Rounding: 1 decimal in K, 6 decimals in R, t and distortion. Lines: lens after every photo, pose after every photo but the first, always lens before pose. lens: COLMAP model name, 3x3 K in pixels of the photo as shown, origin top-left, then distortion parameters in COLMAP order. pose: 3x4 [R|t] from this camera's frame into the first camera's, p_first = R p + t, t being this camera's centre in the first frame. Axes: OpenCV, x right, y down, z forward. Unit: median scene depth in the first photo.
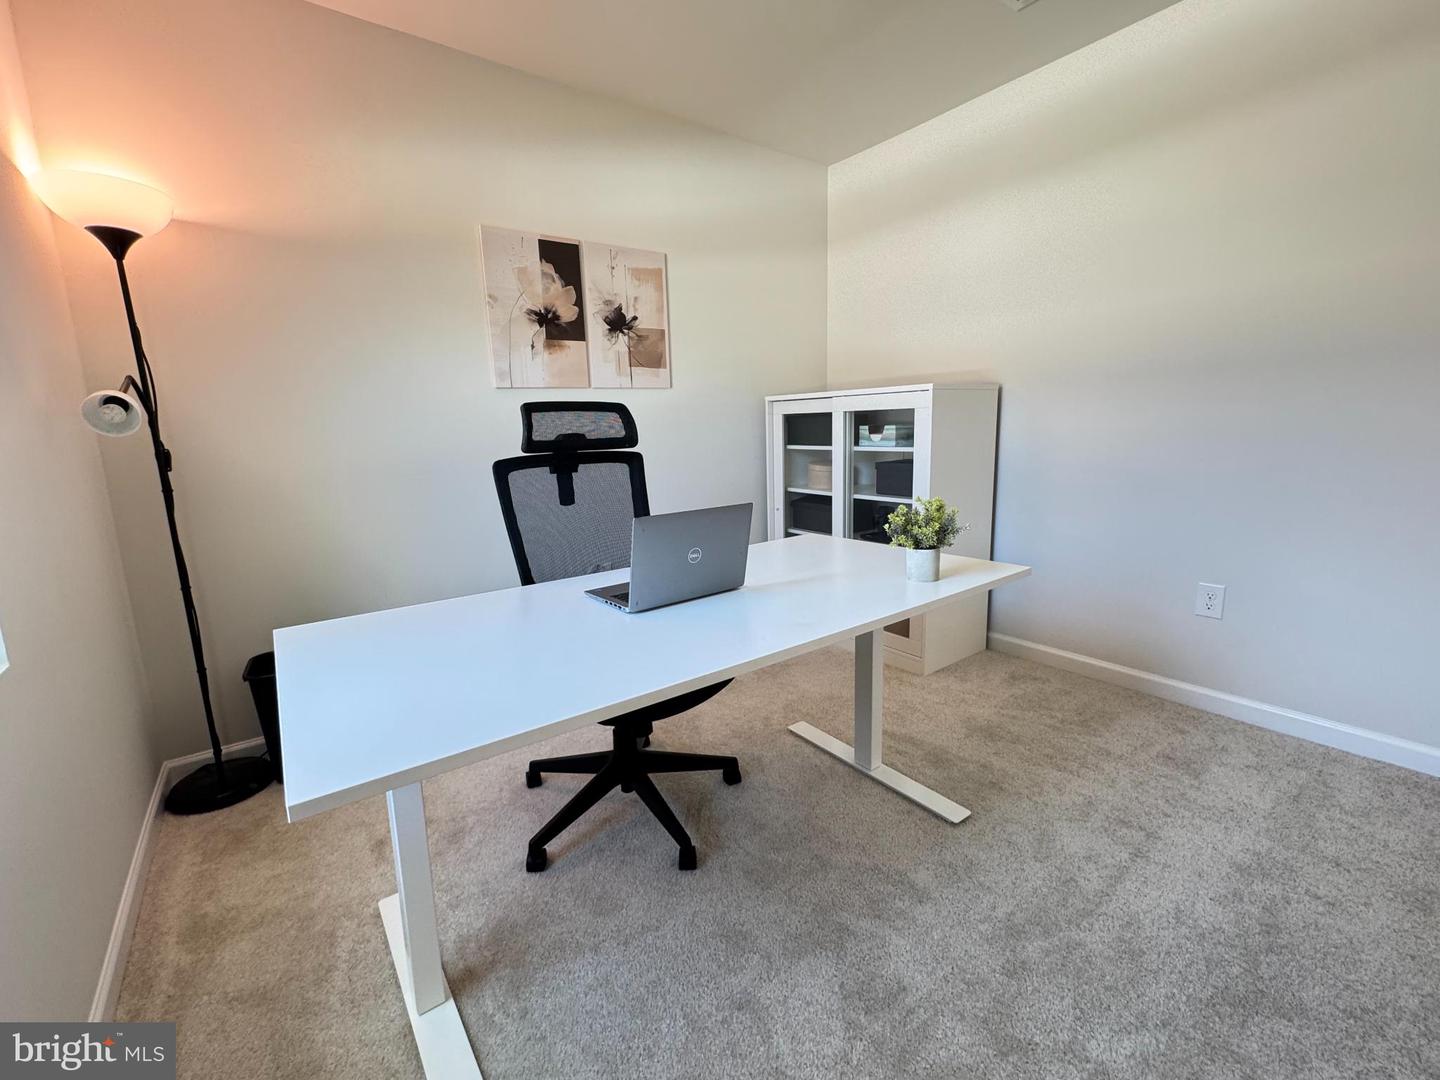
lens RADIAL K [[610.6, 0, 715.4], [0, 610.6, 542.2], [0, 0, 1]] dist [-0.000747, 0.000256]
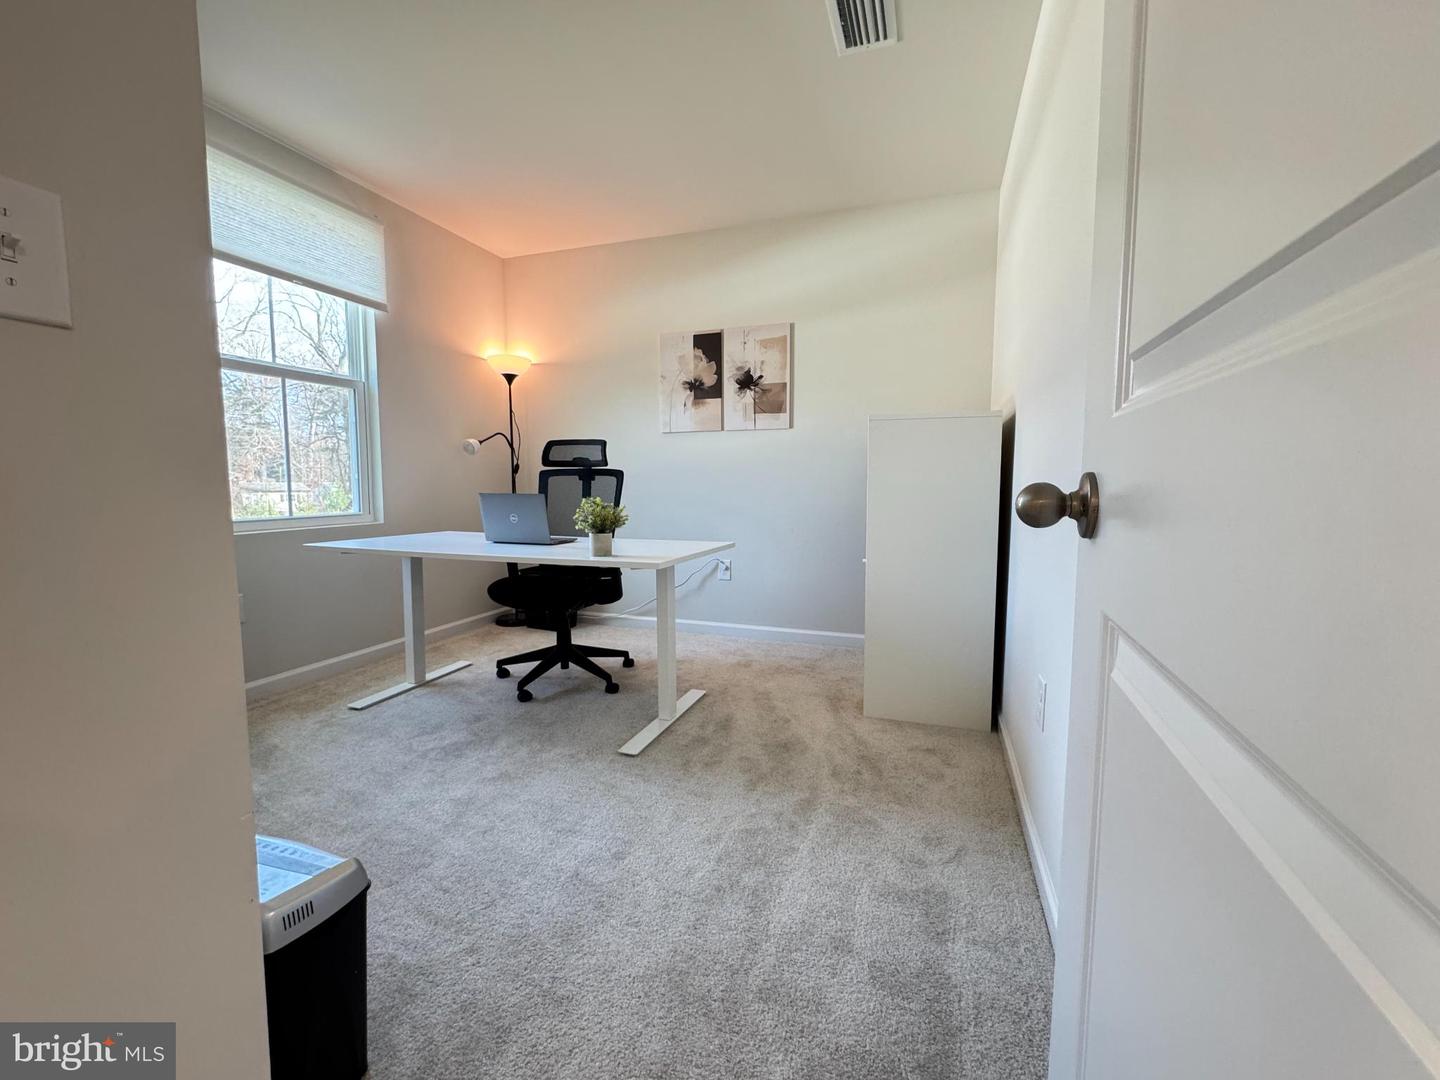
lens RADIAL K [[610.6, 0, 716.3], [0, 610.6, 544.7], [0, 0, 1]] dist [-0.000747, 0.000256]
pose [[0.558065, 0.120828, -0.820953, 0.989933], [-0.177166, 0.983879, 0.024374, -0.029012], [0.810663, 0.131843, 0.570476, 0.234852]]
